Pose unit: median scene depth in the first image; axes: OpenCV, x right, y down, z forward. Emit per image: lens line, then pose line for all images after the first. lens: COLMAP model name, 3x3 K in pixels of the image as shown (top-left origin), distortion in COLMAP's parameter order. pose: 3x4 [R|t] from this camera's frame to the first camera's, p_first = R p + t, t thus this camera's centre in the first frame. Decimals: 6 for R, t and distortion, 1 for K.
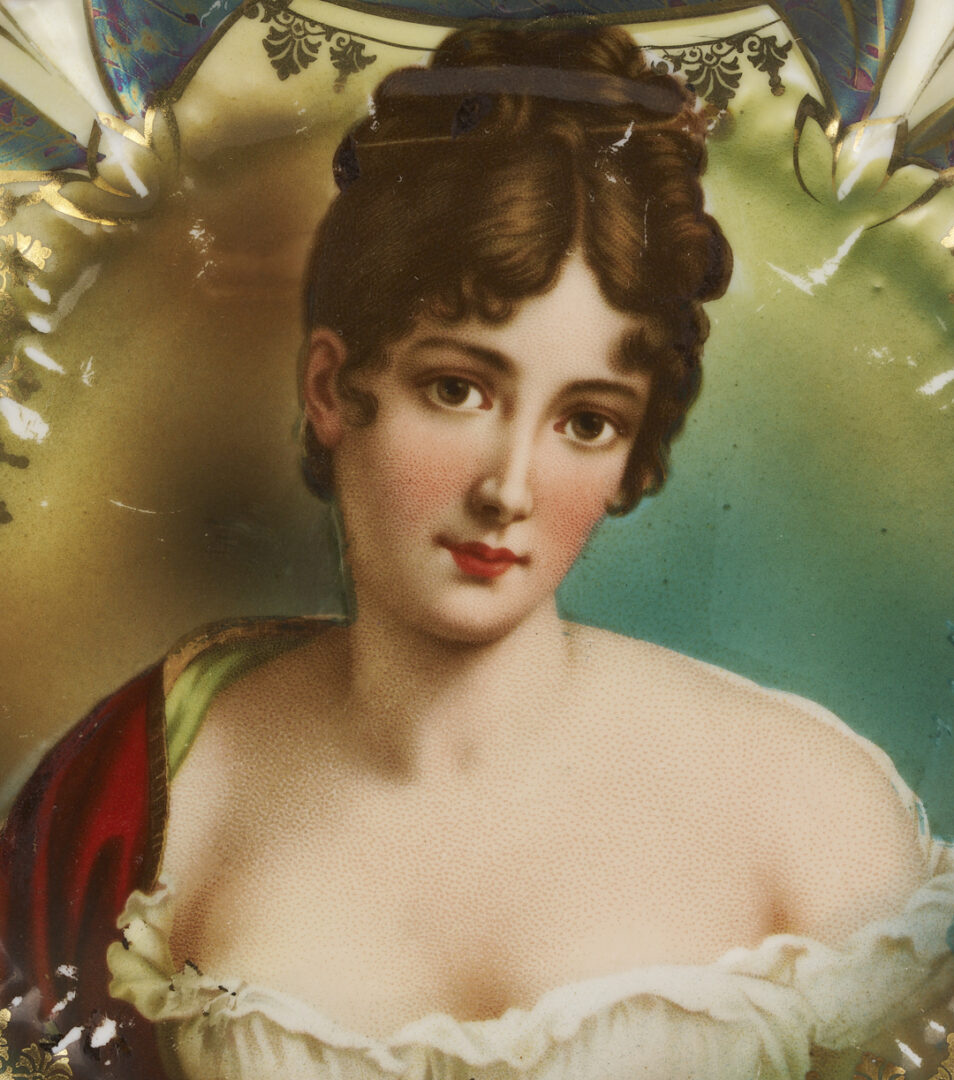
lens RADIAL K [[6191.3, 0, 471.9], [0, 6191.3, 538.4], [0, 0, 1]] dist [-0.078510, 0.000000]
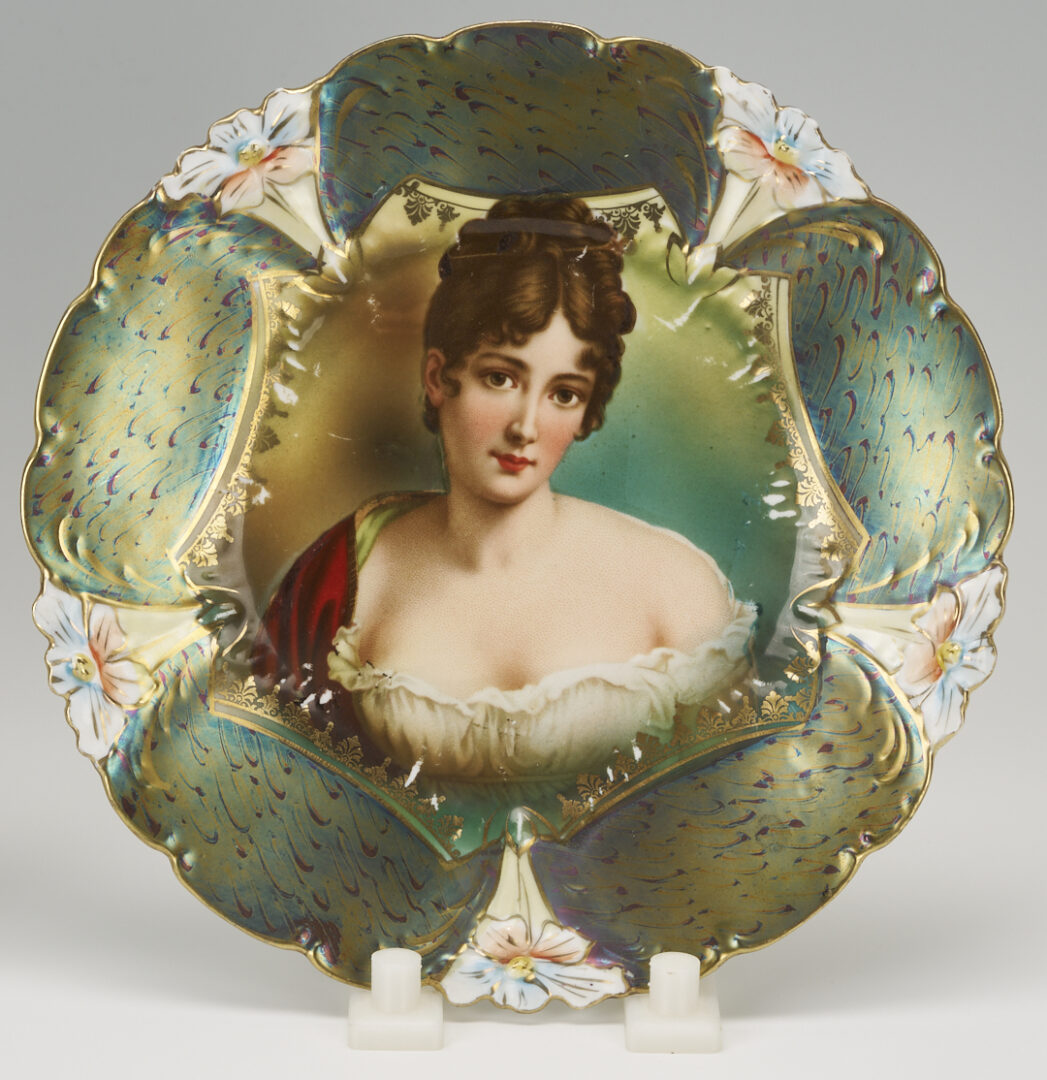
lens RADIAL K [[4588.9, 0, 518.1], [0, 4588.9, 545.6], [0, 0, 1]] dist [-0.060360, 0.000000]
pose [[0.999988, -0.001525, -0.004632, 0.010345], [0.001532, 0.999998, 0.001577, 0.028223], [0.004630, -0.001584, 0.999988, -0.498974]]
